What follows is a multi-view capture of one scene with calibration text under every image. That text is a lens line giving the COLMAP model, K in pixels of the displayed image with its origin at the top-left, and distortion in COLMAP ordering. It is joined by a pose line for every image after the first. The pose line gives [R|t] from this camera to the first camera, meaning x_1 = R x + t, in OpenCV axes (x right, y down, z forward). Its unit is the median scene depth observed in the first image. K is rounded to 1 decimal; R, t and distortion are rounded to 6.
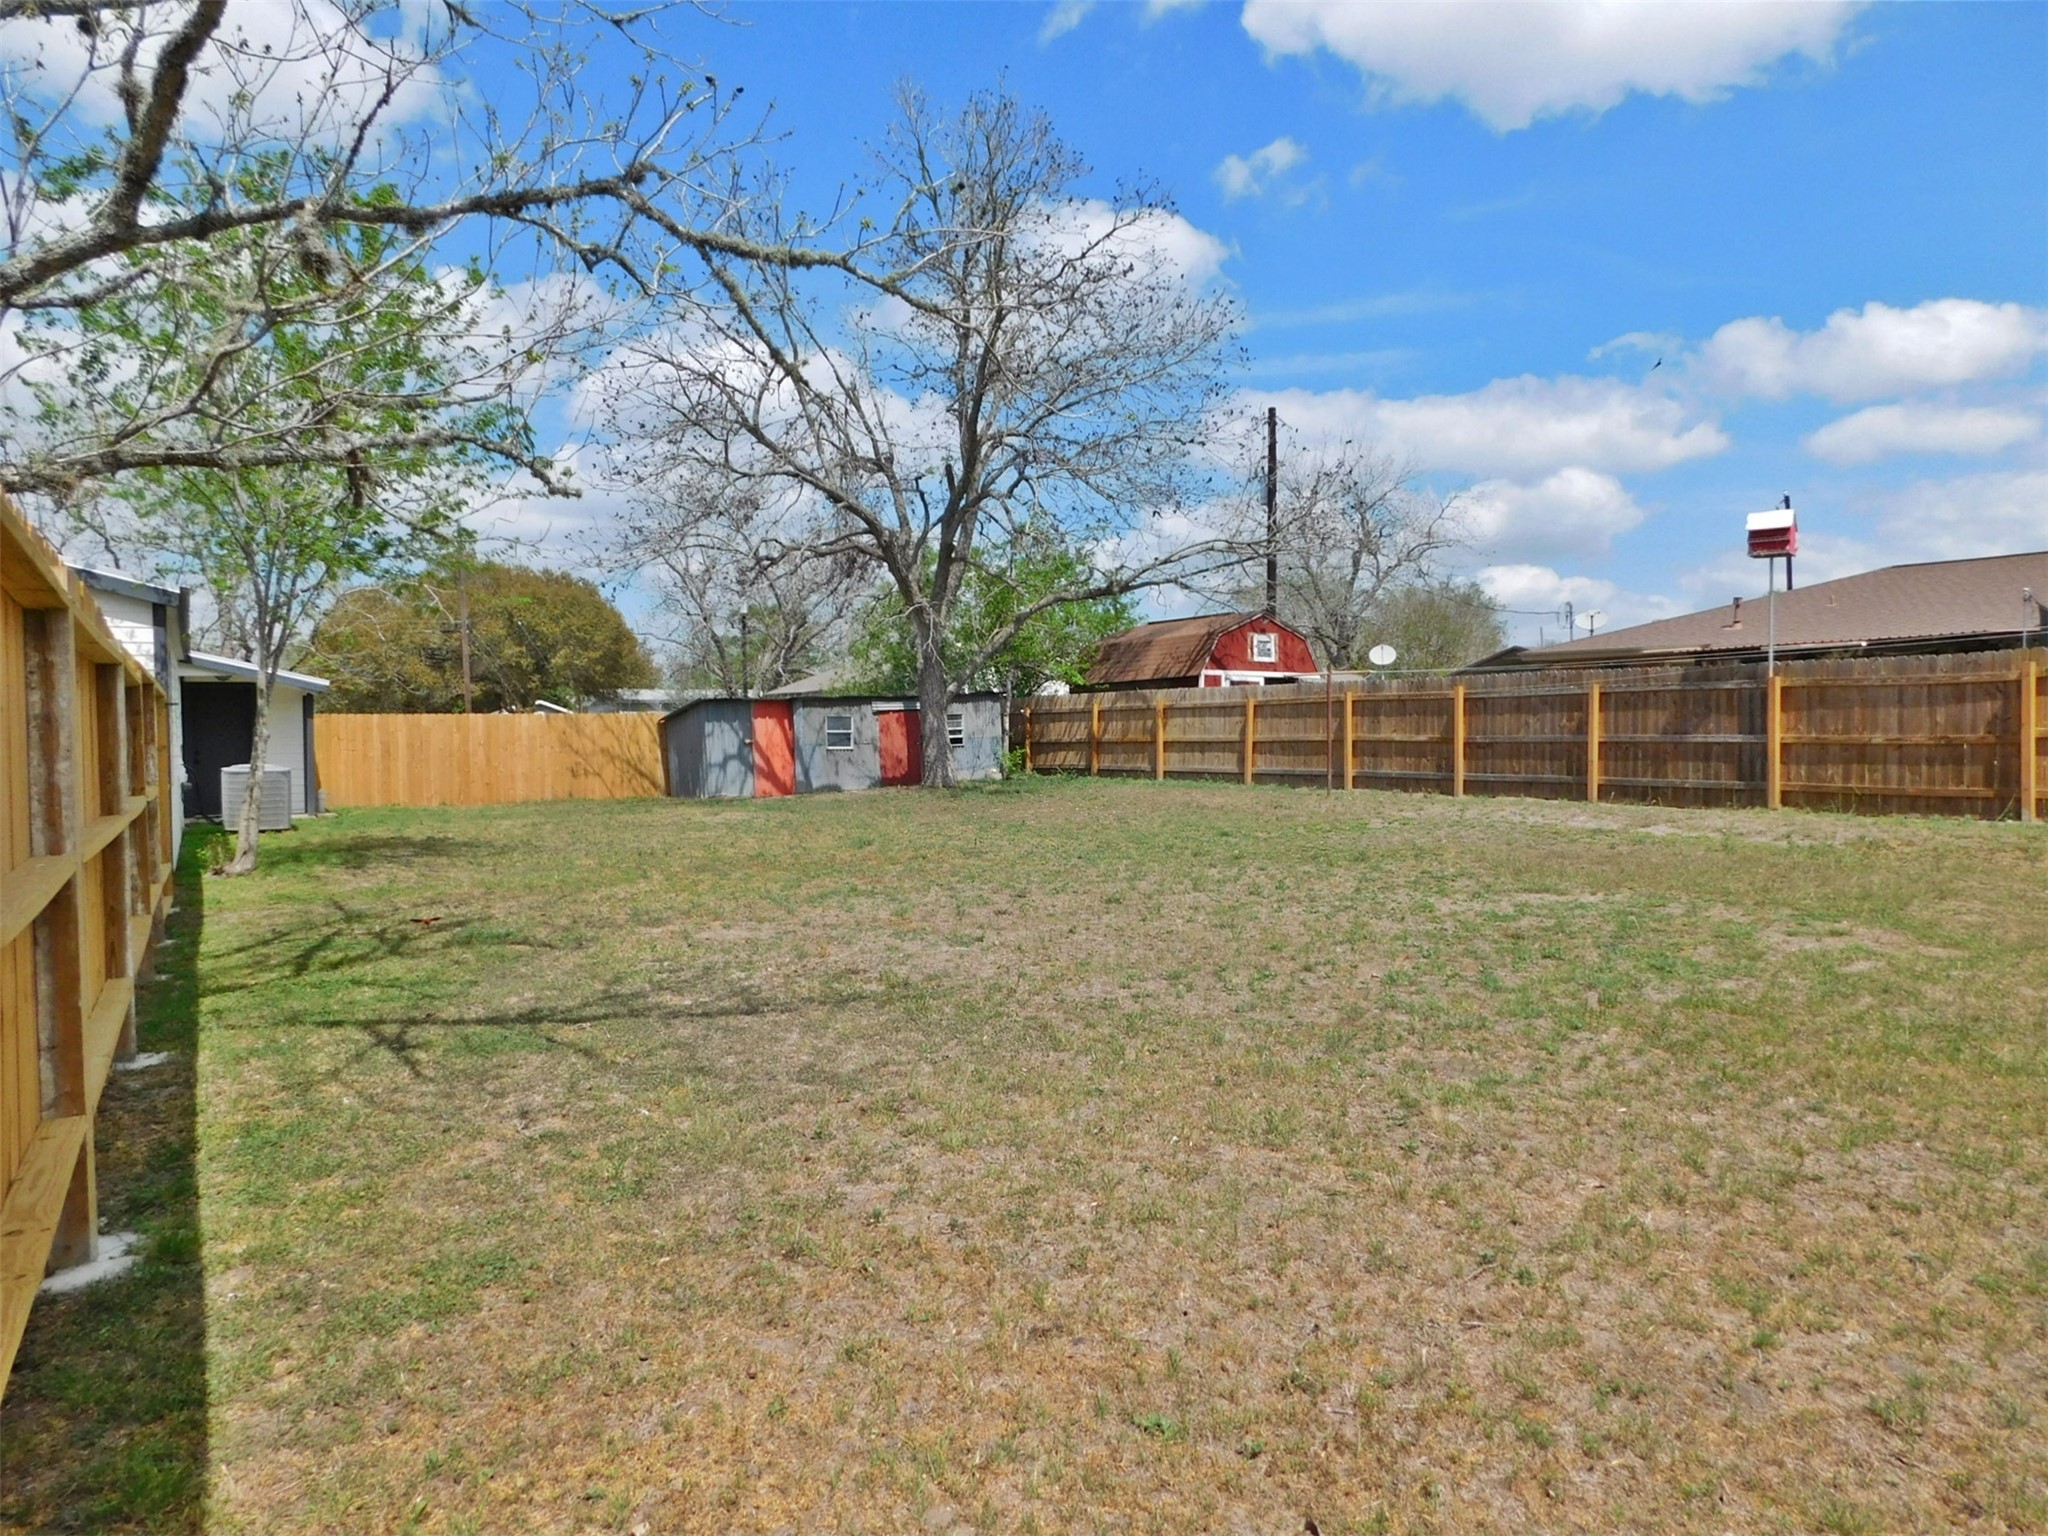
lens RADIAL K [[1377.6, 0, 1024.0], [0, 1377.6, 768.0], [0, 0, 1]] dist [-0.053136, 0.051620]
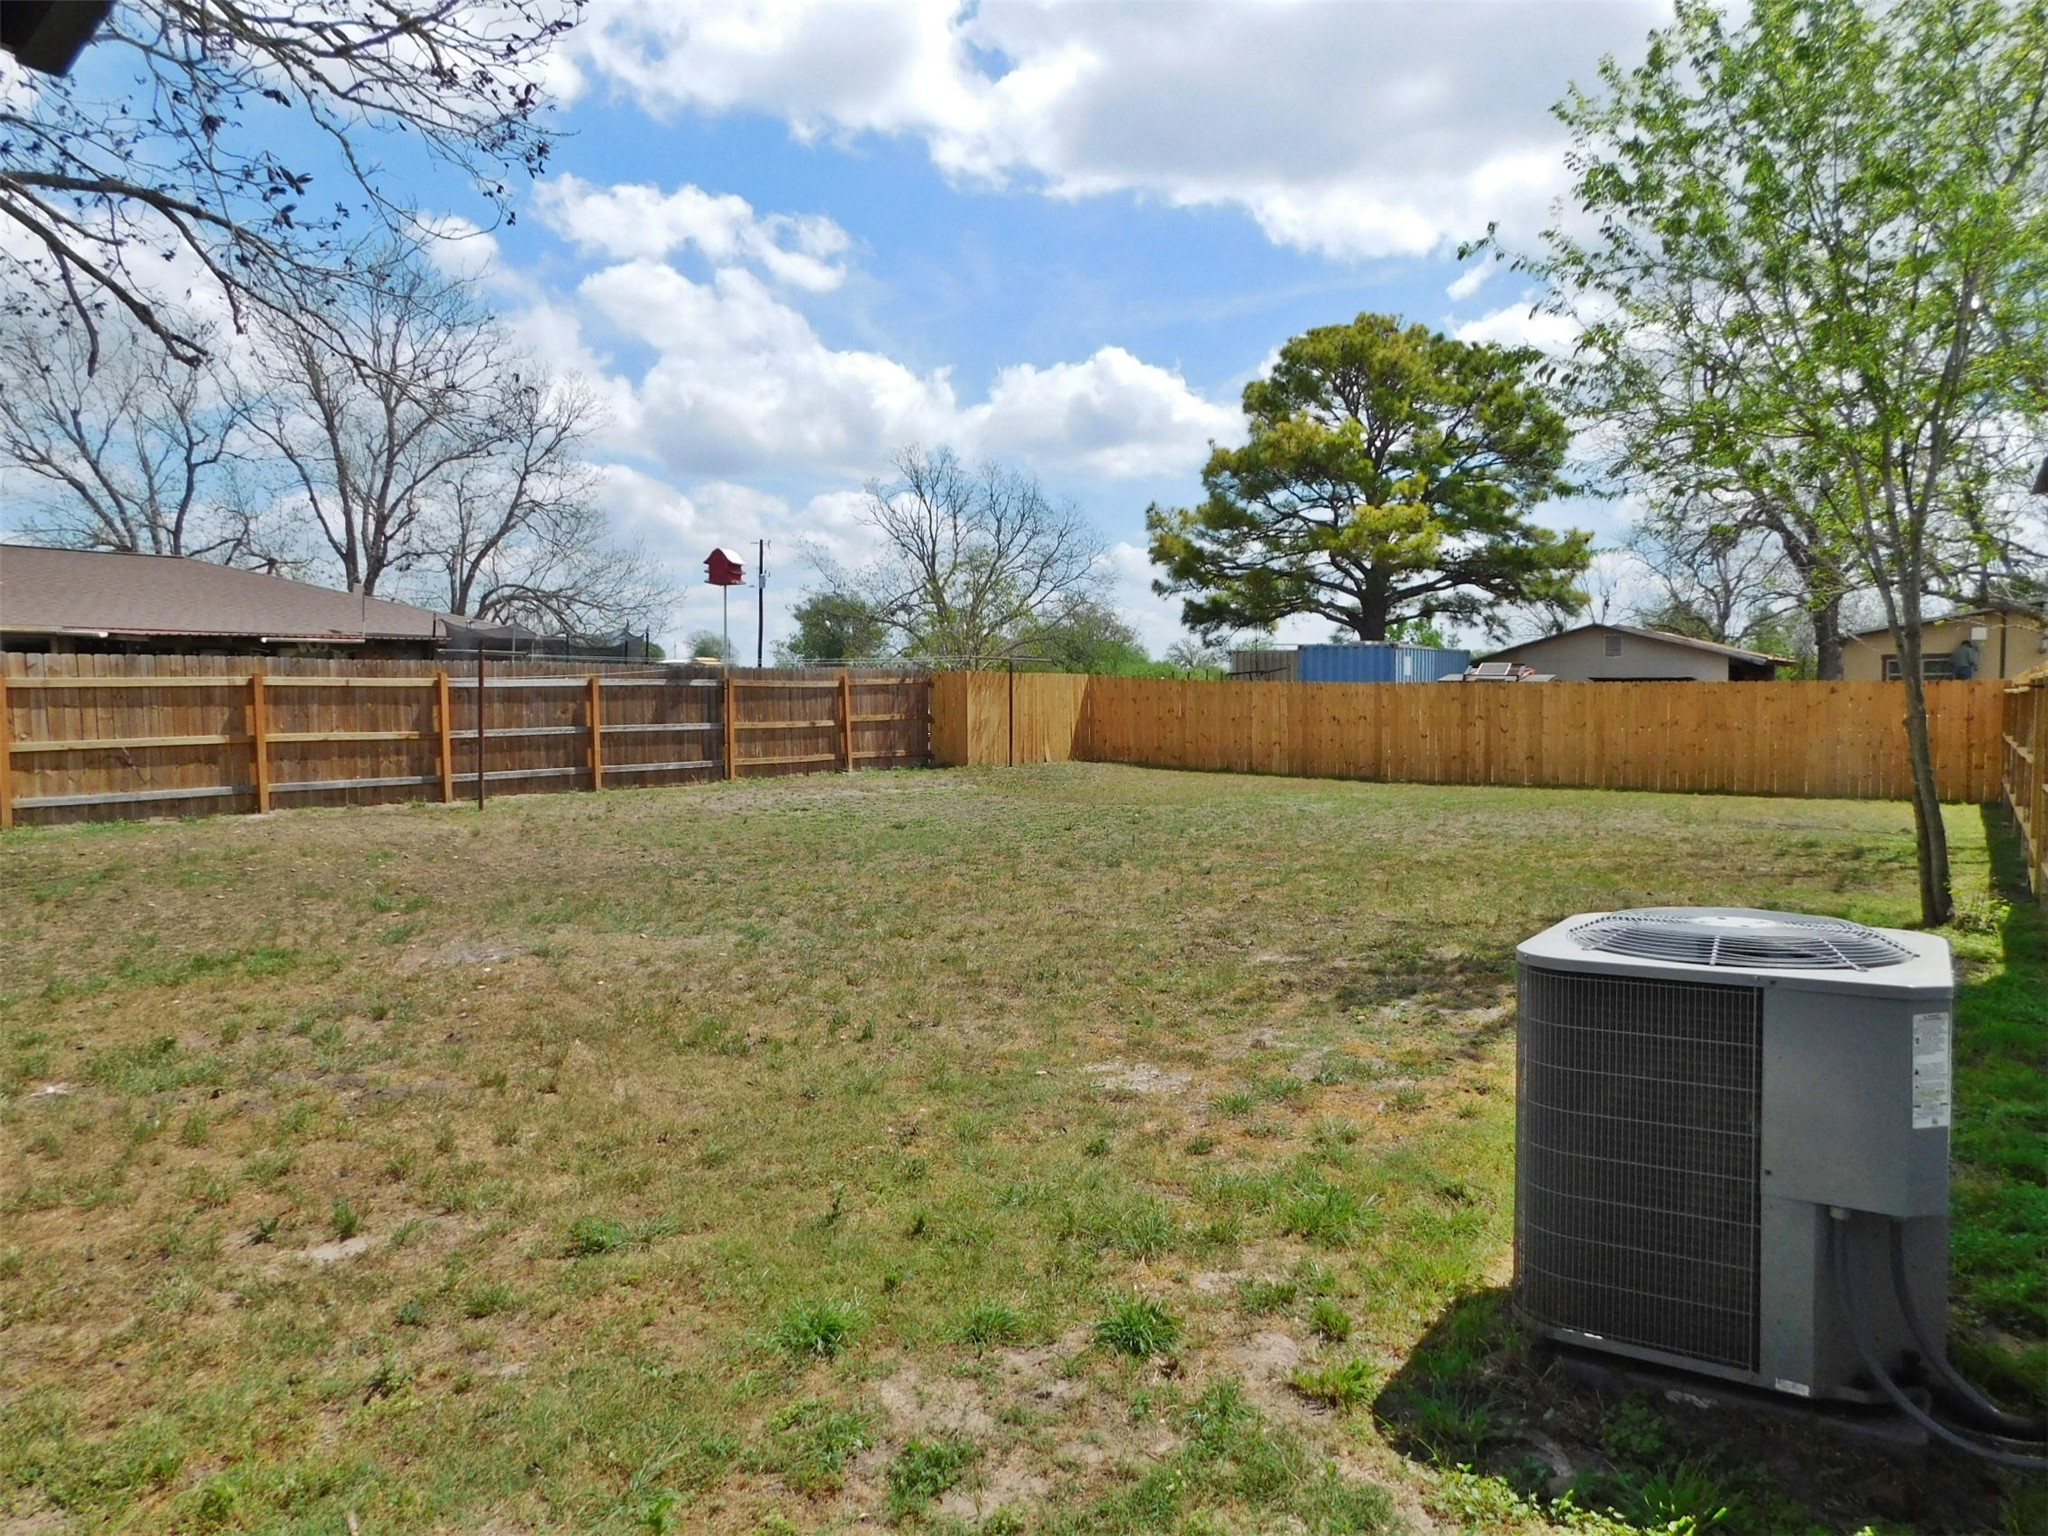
lens RADIAL K [[1377.6, 0, 1024.0], [0, 1377.6, 768.0], [0, 0, 1]] dist [-0.053136, 0.051620]
pose [[-0.404997, -0.025574, 0.913960, -0.571187], [0.044438, 0.997877, 0.047614, -0.024020], [-0.913238, 0.059898, -0.403000, 0.977188]]
